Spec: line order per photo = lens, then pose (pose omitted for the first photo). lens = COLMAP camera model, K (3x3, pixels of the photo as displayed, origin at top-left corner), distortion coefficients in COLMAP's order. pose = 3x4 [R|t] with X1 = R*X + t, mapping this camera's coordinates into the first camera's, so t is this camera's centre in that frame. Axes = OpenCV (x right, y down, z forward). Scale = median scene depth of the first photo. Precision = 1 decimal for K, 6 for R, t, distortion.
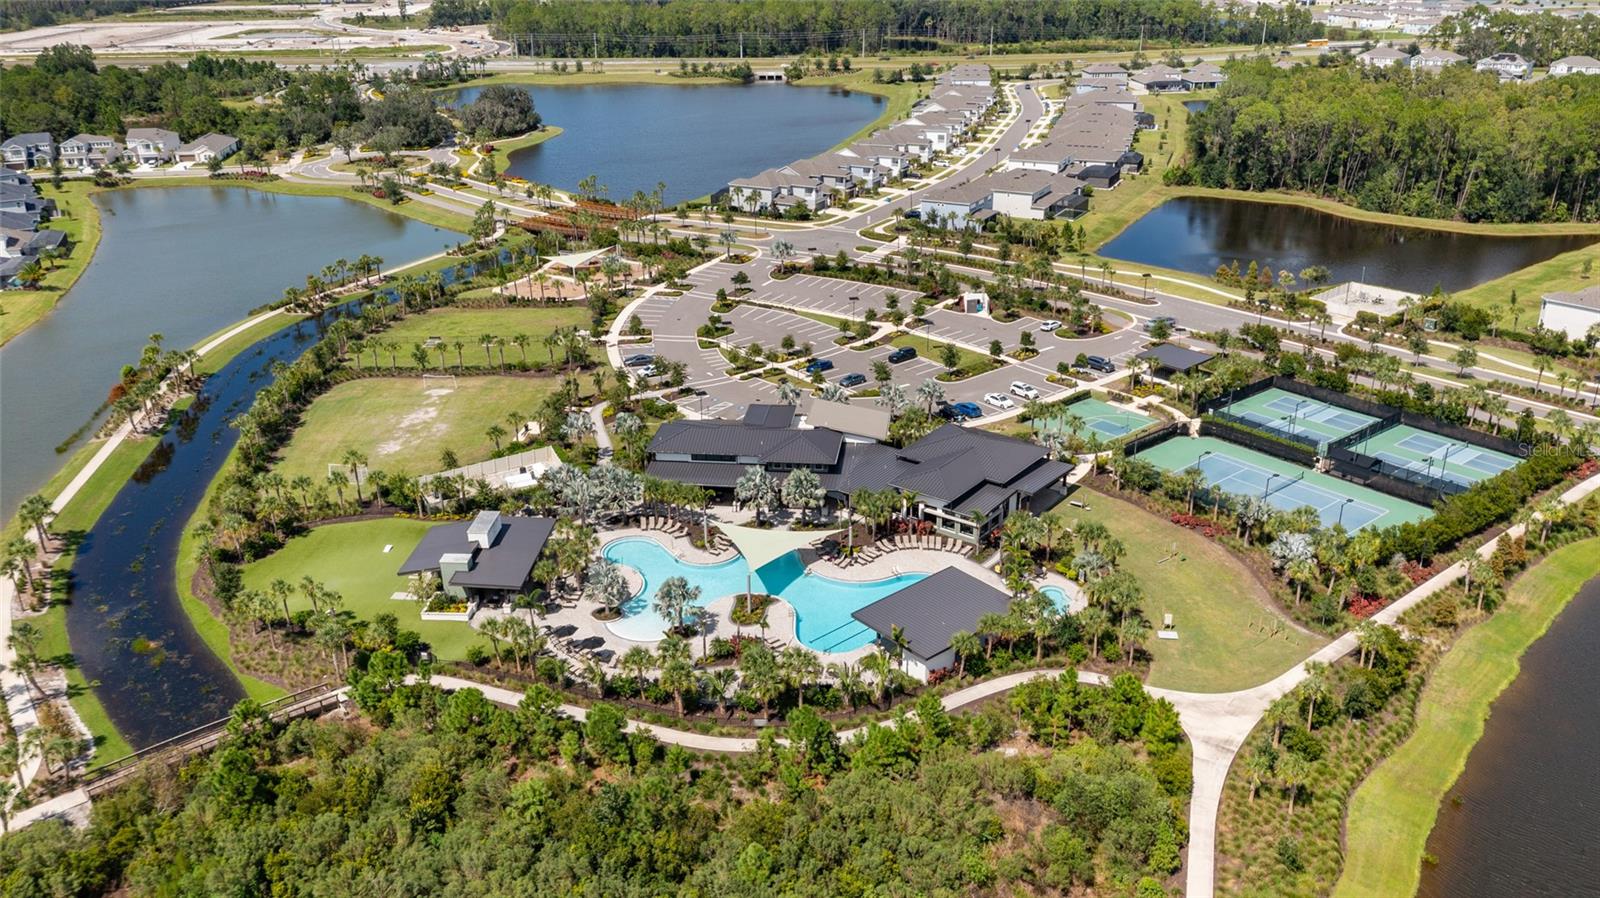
lens RADIAL K [[1248.0, 0, 800.1], [0, 1248.0, 448.5], [0, 0, 1]] dist [0.003369, 0.001072]
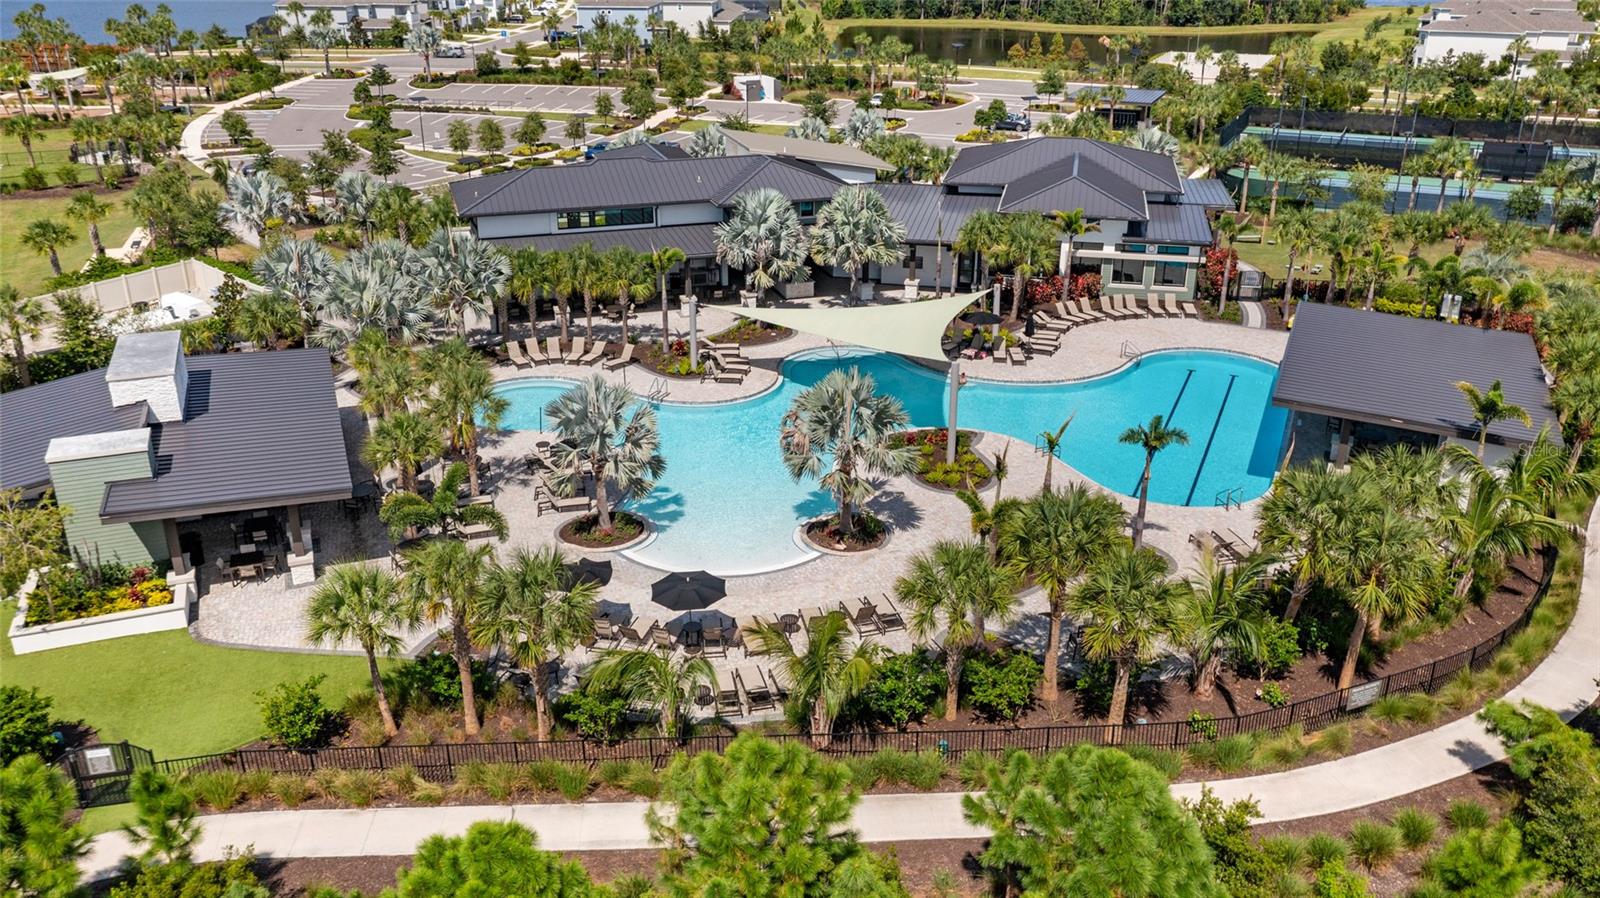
lens RADIAL K [[1248.0, 0, 798.2], [0, 1248.0, 451.7], [0, 0, 1]] dist [0.003369, 0.001072]
pose [[0.907012, -0.149537, 0.393660, -0.222537], [0.147078, 0.988448, 0.036599, 0.096501], [-0.394586, 0.024703, 0.918527, 0.592700]]
